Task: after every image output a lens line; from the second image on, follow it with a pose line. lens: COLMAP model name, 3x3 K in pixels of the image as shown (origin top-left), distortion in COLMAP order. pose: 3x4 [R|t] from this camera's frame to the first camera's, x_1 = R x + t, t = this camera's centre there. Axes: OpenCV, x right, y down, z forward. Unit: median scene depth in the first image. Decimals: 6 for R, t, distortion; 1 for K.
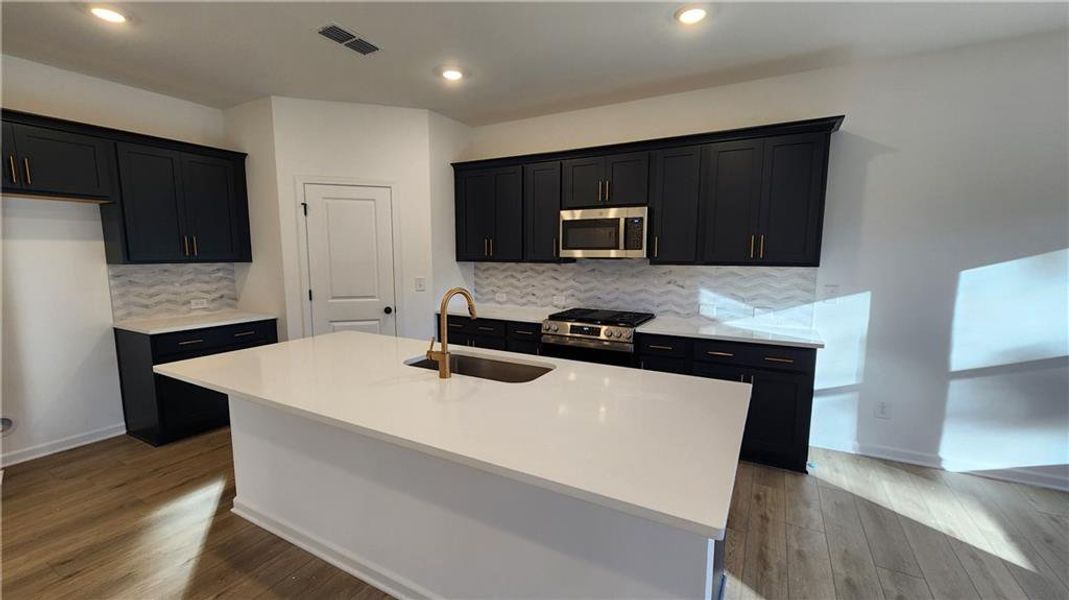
lens RADIAL K [[437.3, 0, 531.5], [0, 437.3, 305.1], [0, 0, 1]] dist [-0.000155, 0.000560]
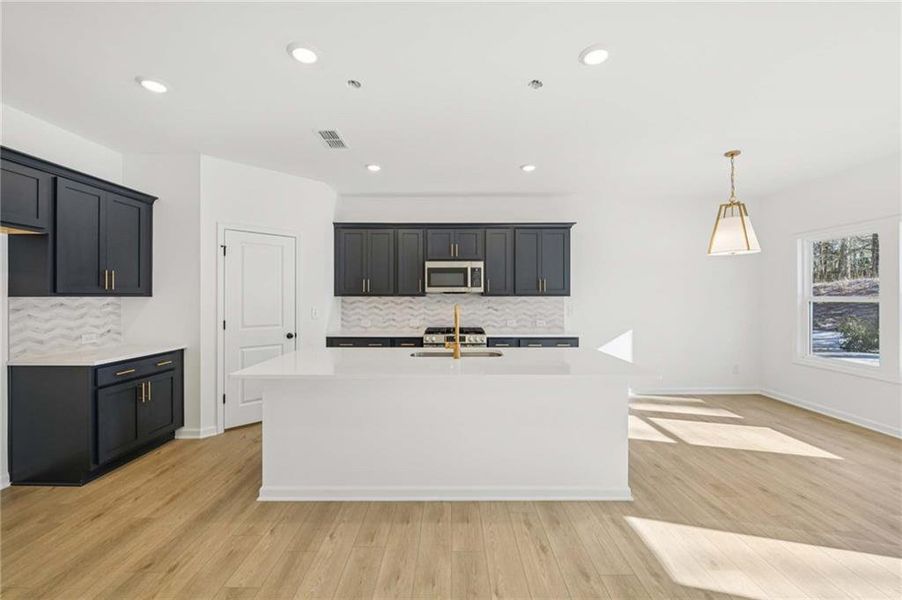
lens RADIAL K [[362.6, 0, 452.7], [0, 362.6, 295.1], [0, 0, 1]] dist [-0.009080, -0.000006]
pose [[0.872631, -0.001149, 0.488378, -0.463485], [0.061129, 0.992390, -0.106889, 0.037711], [-0.484539, 0.123128, 0.866061, -0.110958]]
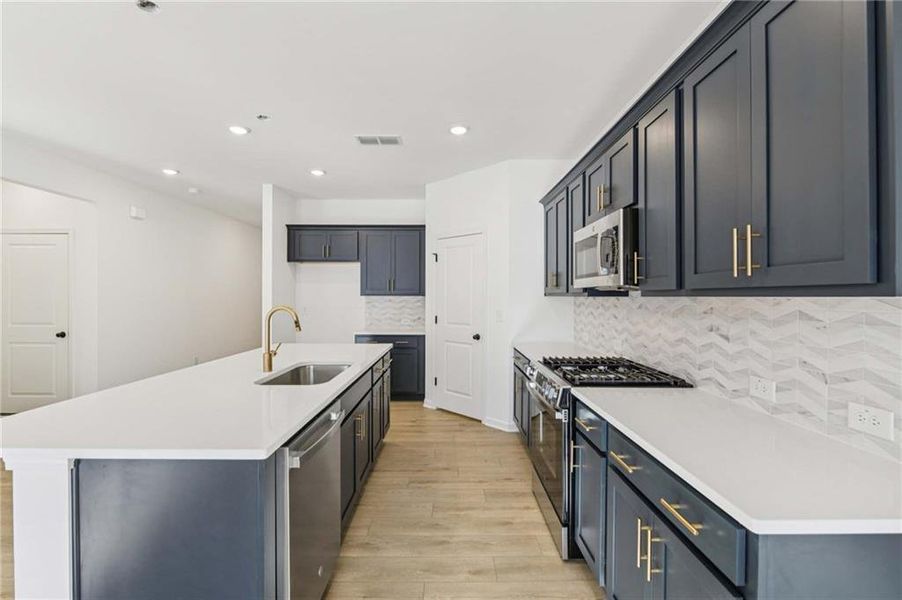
lens RADIAL K [[386.4, 0, 452.0], [0, 386.4, 295.9], [0, 0, 1]] dist [-0.002023, -0.002209]
pose [[0.493714, -0.002226, -0.869621, 0.586653], [-0.105918, 0.992398, -0.062673, -0.027254], [0.863150, 0.123051, 0.489725, 0.460568]]
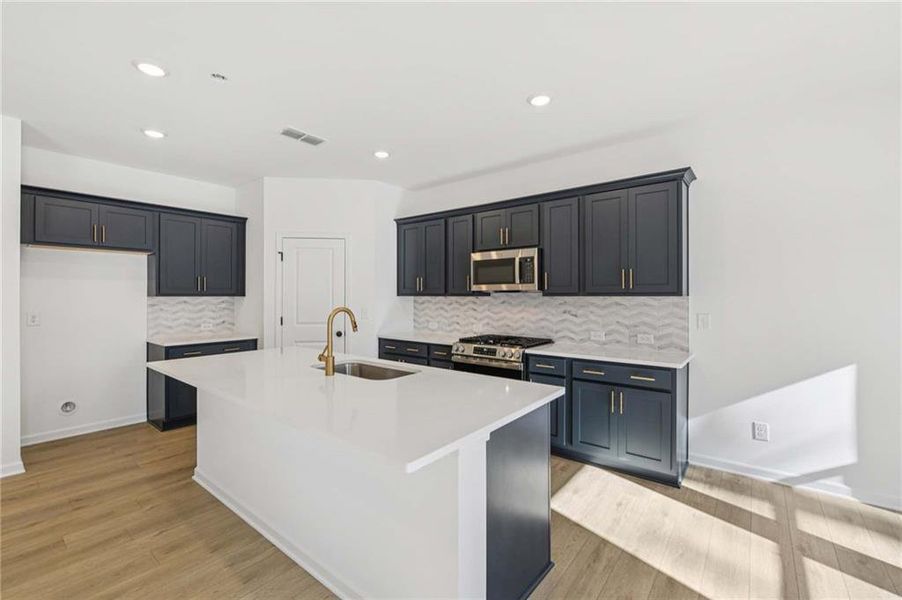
lens RADIAL K [[386.4, 0, 446.2], [0, 386.4, 291.9], [0, 0, 1]] dist [-0.002023, -0.002209]
pose [[0.985358, -0.005296, -0.170418, 0.181236], [-0.016764, 0.991665, -0.127749, 0.031175], [0.169674, 0.128736, 0.977056, -0.056308]]
